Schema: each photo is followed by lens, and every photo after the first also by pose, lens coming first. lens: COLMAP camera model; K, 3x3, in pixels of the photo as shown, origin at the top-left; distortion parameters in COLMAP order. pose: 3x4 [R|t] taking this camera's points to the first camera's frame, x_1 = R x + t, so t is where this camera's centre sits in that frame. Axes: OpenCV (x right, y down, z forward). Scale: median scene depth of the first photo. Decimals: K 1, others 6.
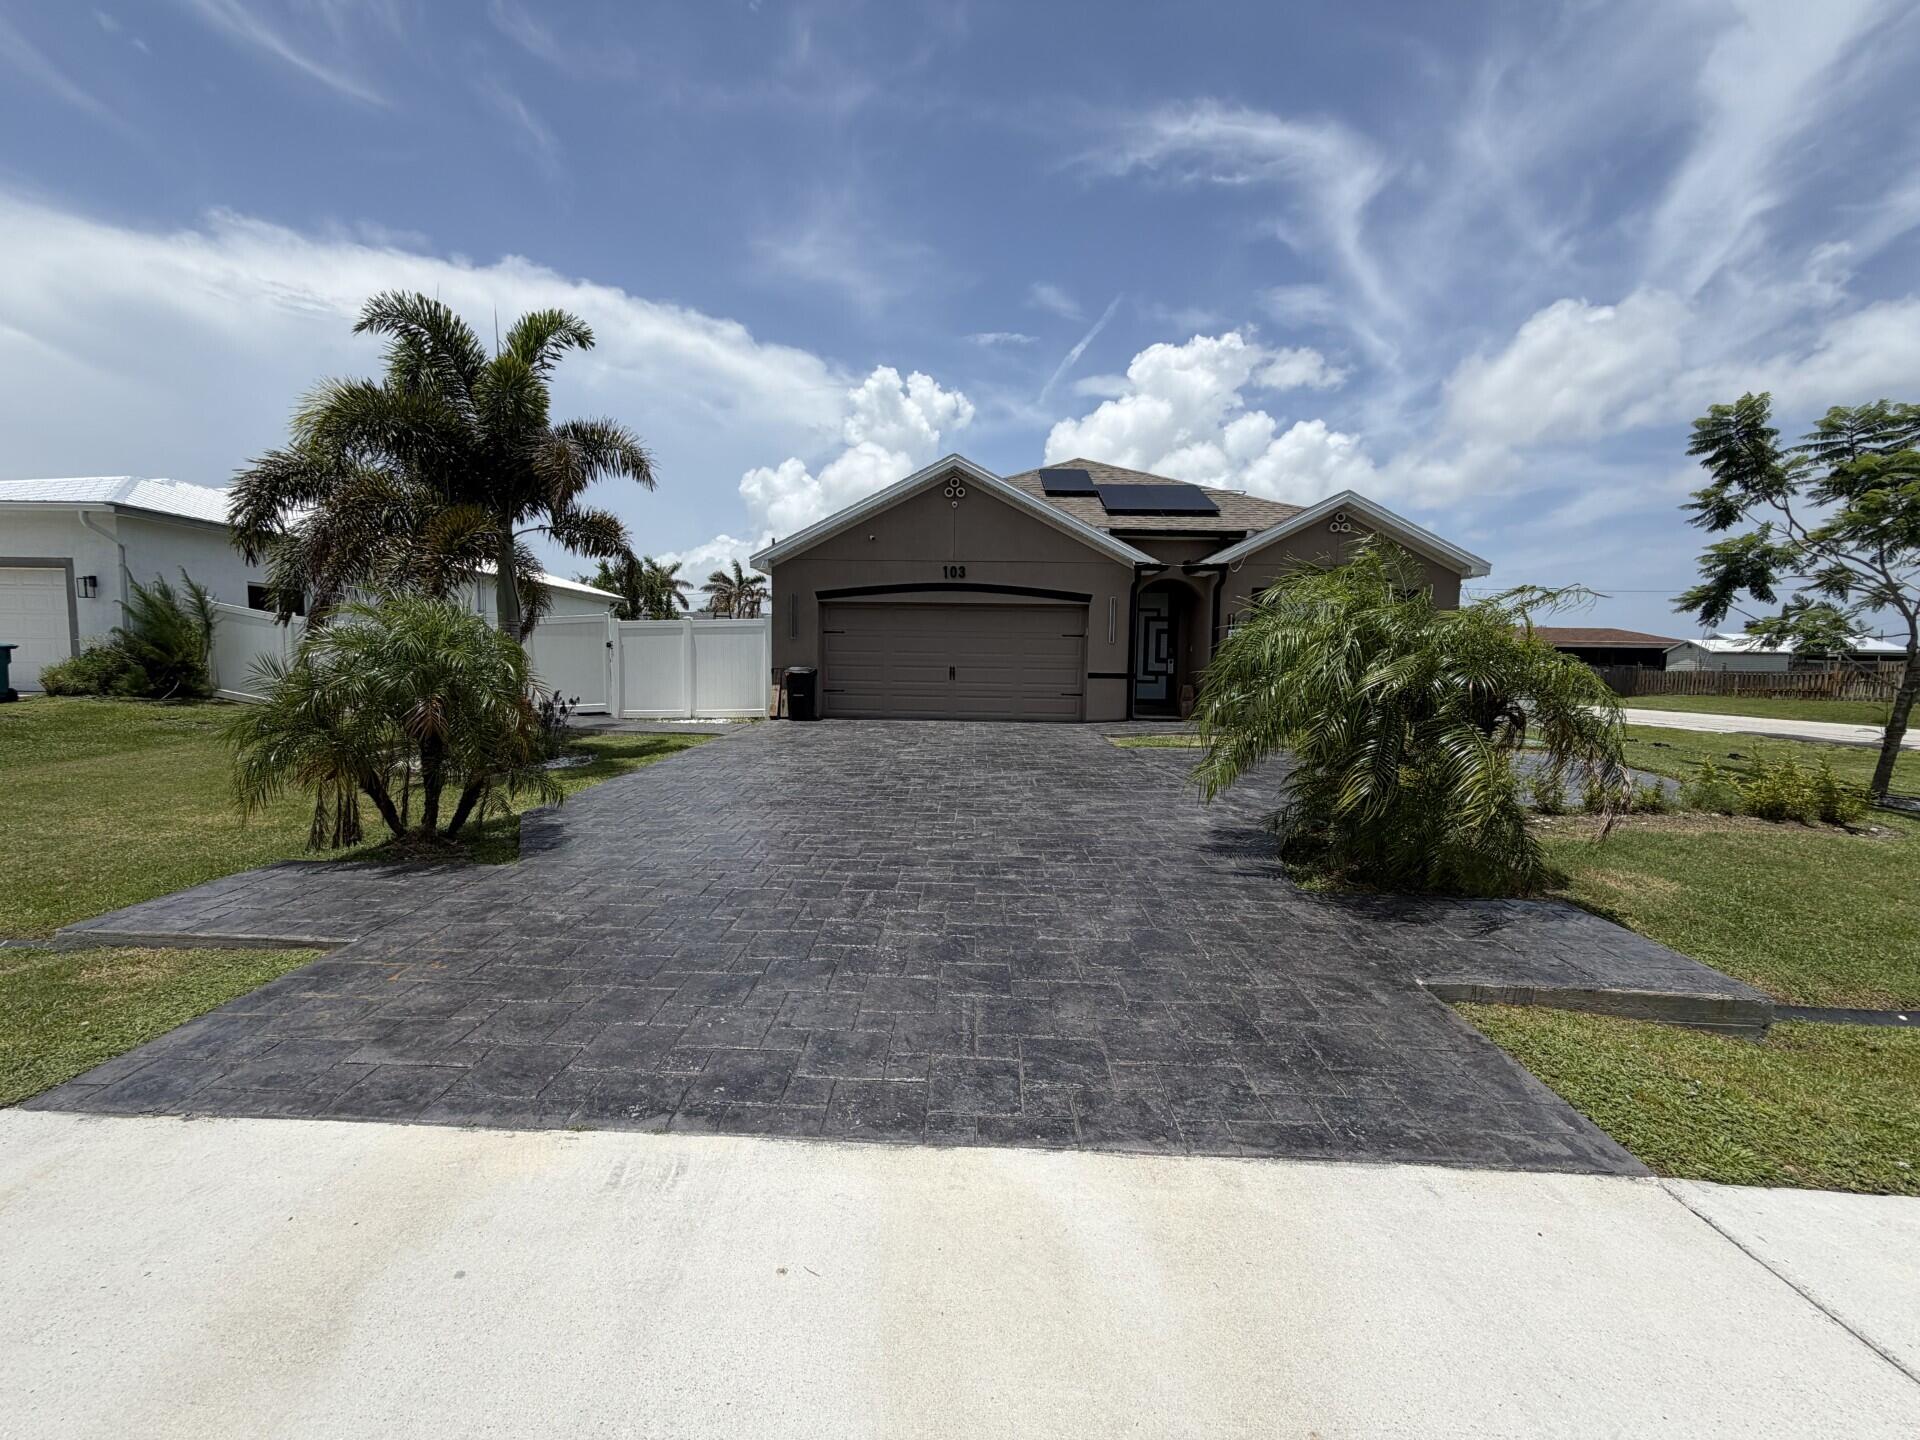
lens RADIAL K [[804.8, 0, 963.3], [0, 804.8, 714.0], [0, 0, 1]] dist [-0.009281, 0.001585]
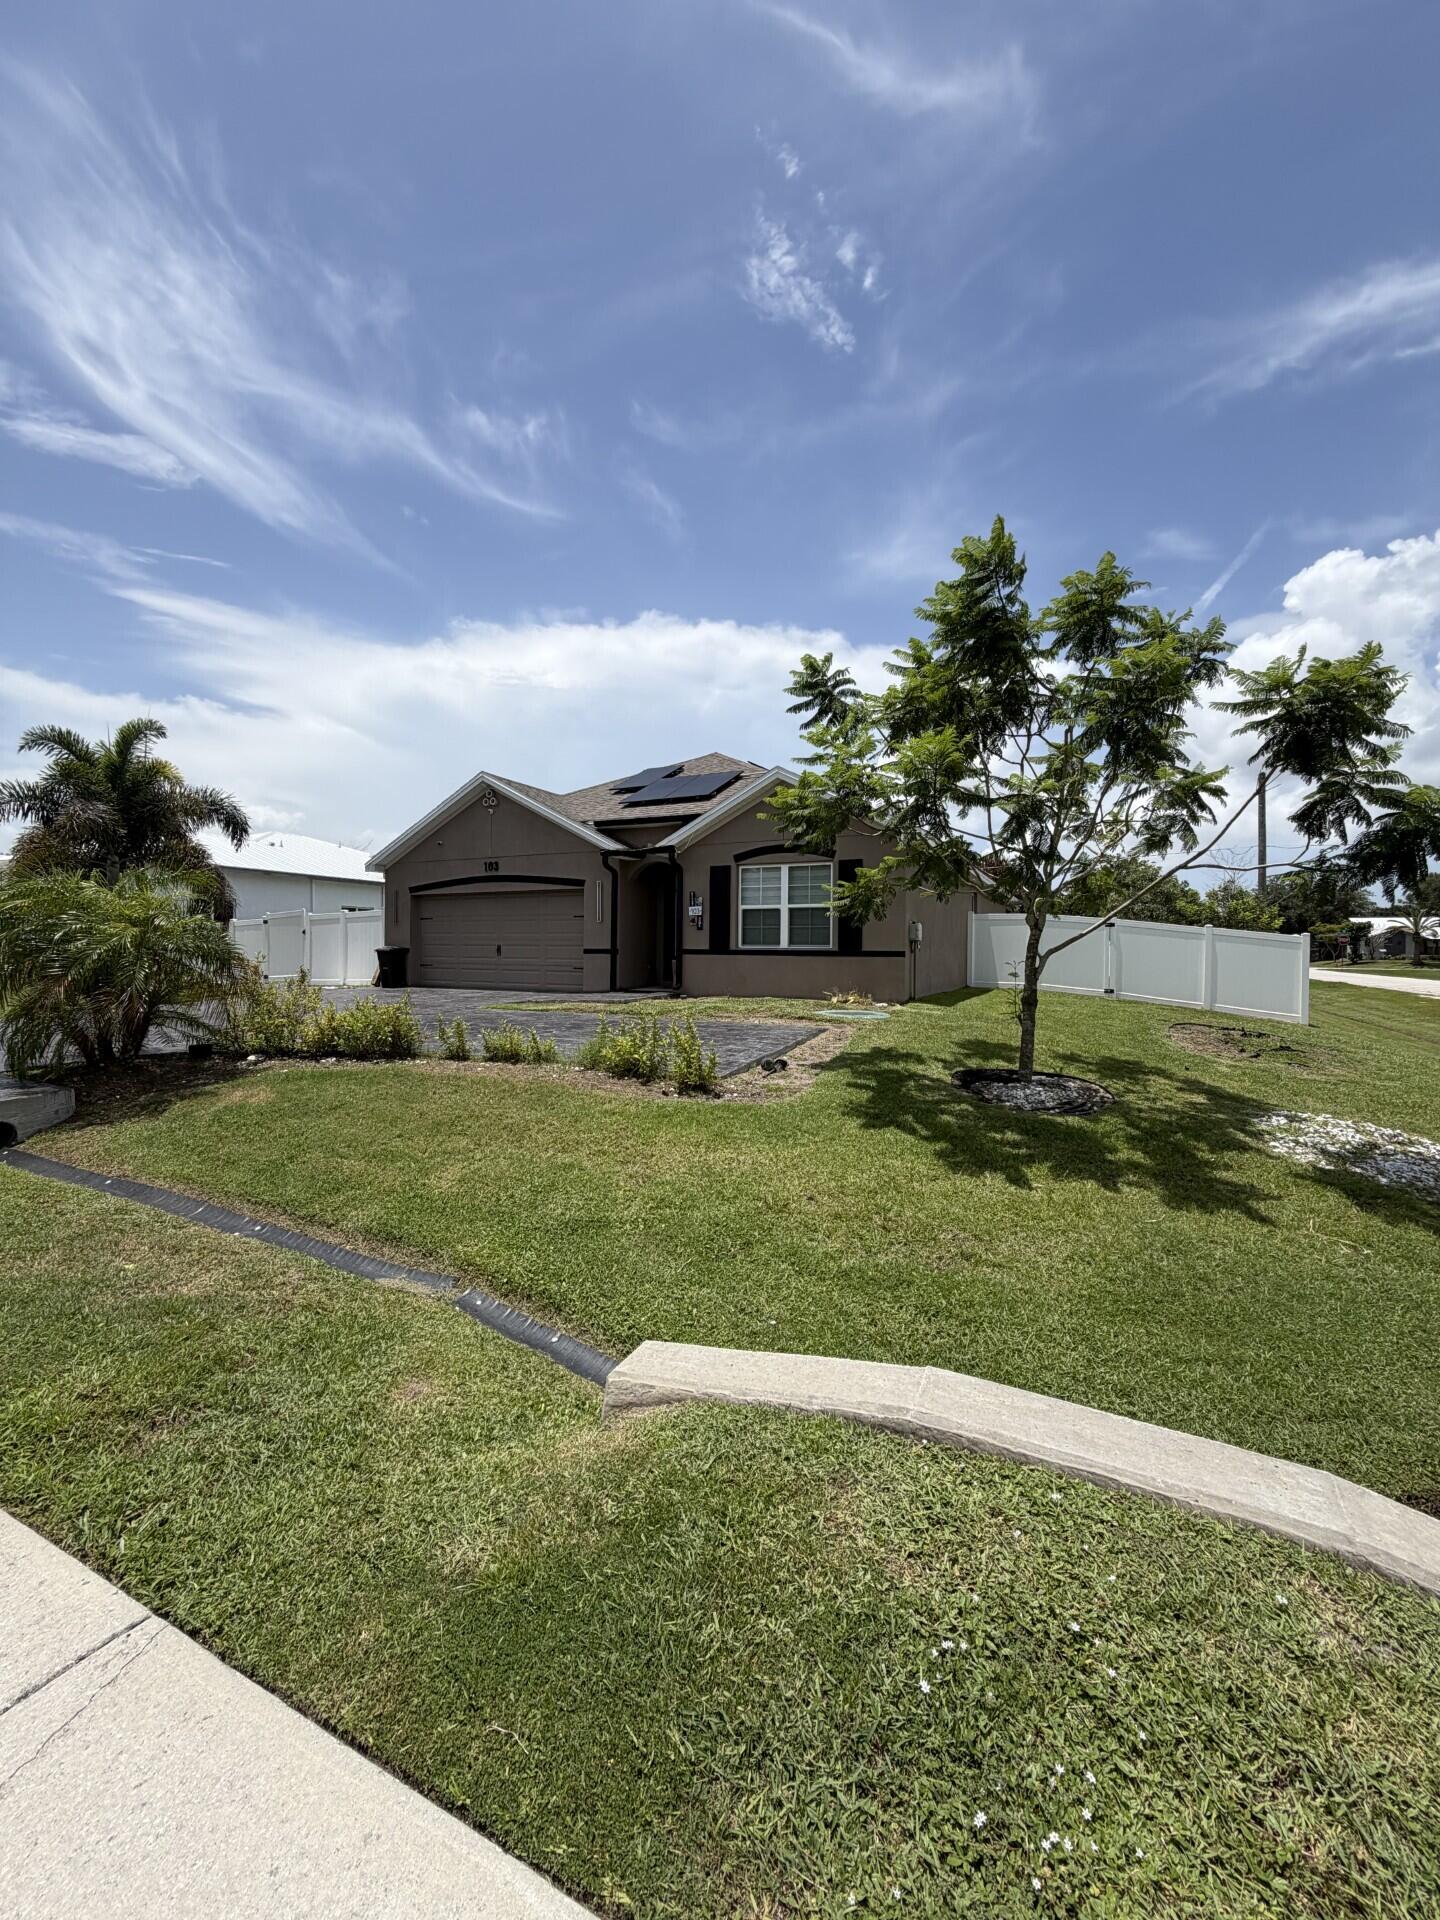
lens RADIAL K [[804.8, 0, 707.9], [0, 804.8, 953.5], [0, 0, 1]] dist [-0.009281, 0.001585]
pose [[0.899365, -0.007619, -0.437131, 0.847669], [-0.019753, 0.998119, -0.058037, 0.018995], [0.436751, 0.060831, 0.897523, 0.066360]]
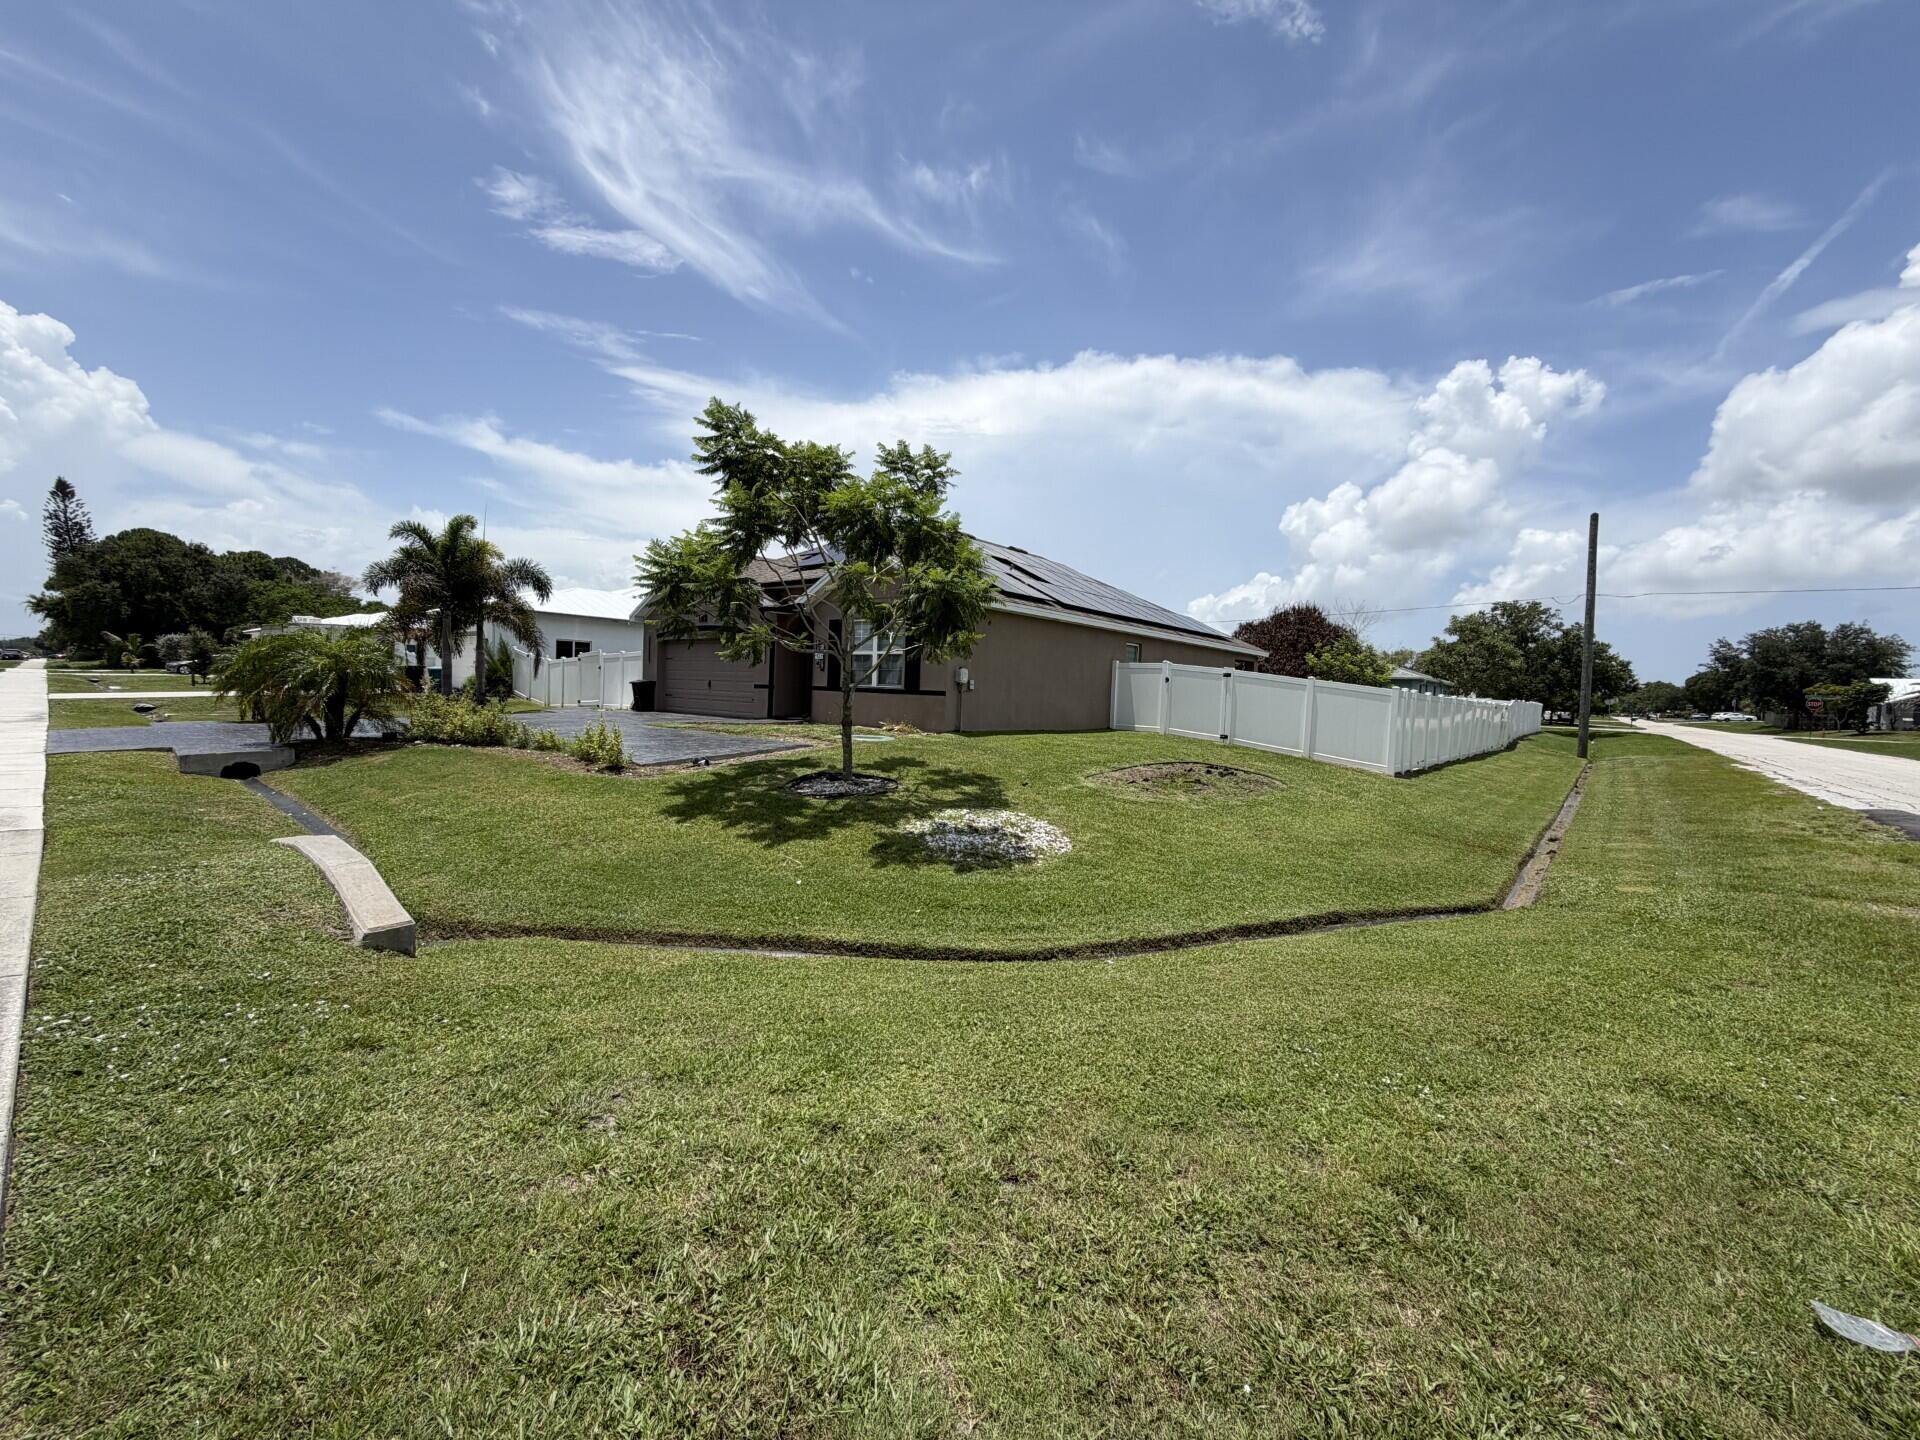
lens RADIAL K [[807.1, 0, 932.9], [0, 807.1, 714.7], [0, 0, 1]] dist [-0.007079, 0.000930]
pose [[0.754632, 0.030010, -0.655461, 1.406724], [-0.063167, 0.997636, -0.027048, 0.023046], [0.653100, 0.061814, 0.754744, 0.134546]]
